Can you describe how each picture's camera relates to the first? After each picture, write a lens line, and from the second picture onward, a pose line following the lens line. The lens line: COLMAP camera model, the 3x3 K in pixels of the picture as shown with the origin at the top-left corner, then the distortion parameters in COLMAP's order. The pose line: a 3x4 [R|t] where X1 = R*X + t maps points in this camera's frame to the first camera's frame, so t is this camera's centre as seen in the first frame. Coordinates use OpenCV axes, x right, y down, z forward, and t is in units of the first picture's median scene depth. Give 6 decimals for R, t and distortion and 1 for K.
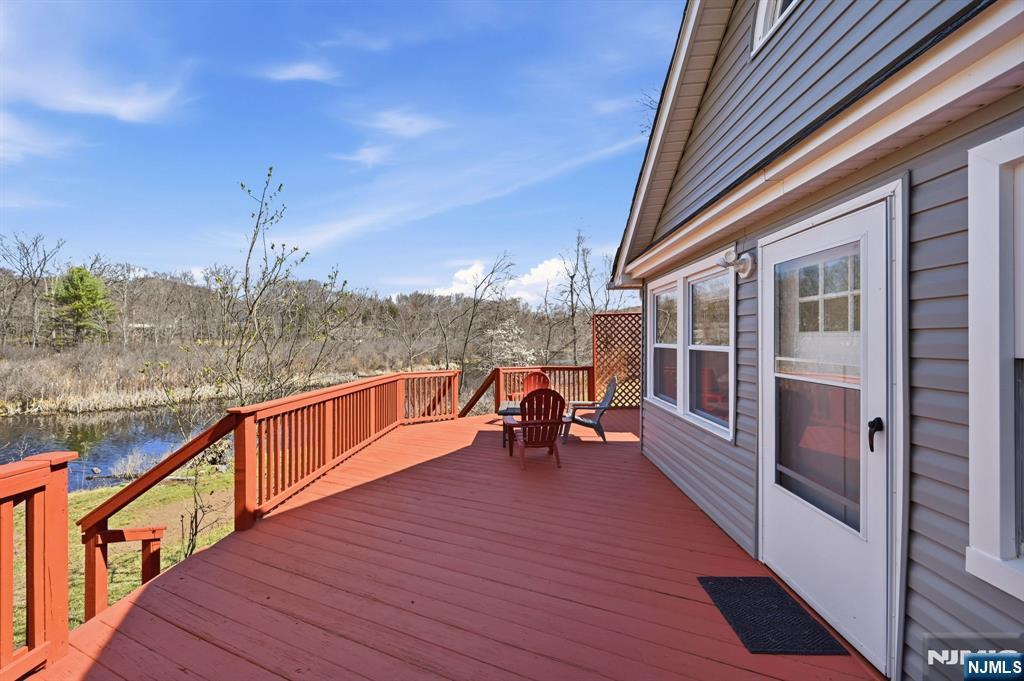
lens RADIAL K [[418.3, 0, 514.4], [0, 418.3, 342.8], [0, 0, 1]] dist [0.000109, -0.000032]
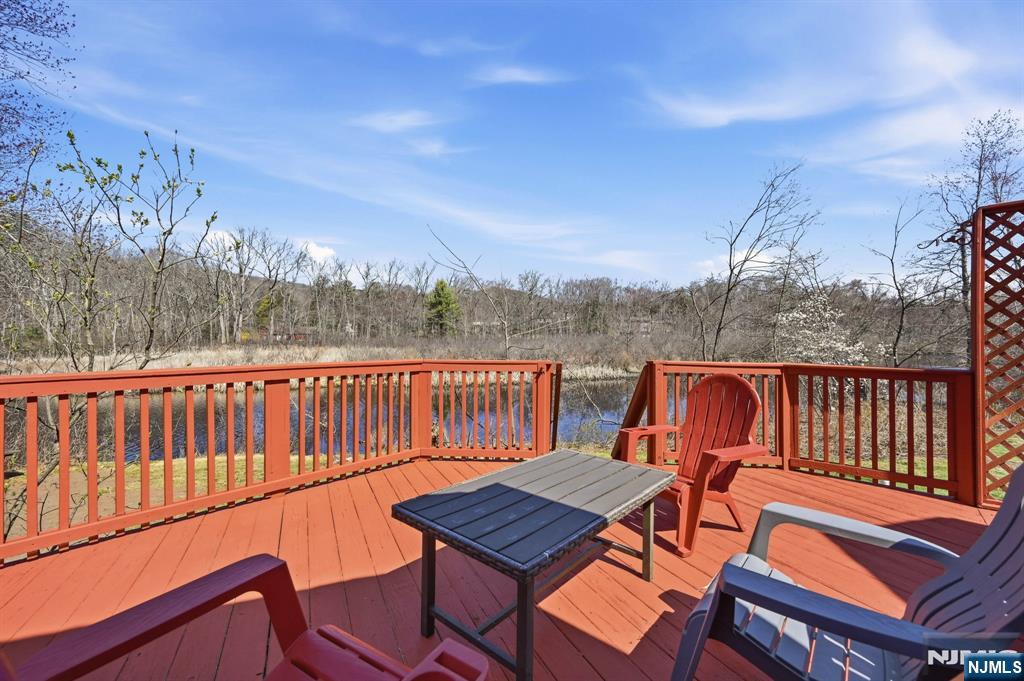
lens RADIAL K [[418.3, 0, 514.4], [0, 418.3, 342.8], [0, 0, 1]] dist [0.000109, -0.000032]
pose [[0.766757, 0.012984, -0.641806, 0.024364], [-0.008819, 0.999914, 0.009692, 0.006794], [0.641877, -0.001771, 0.766805, 0.103459]]
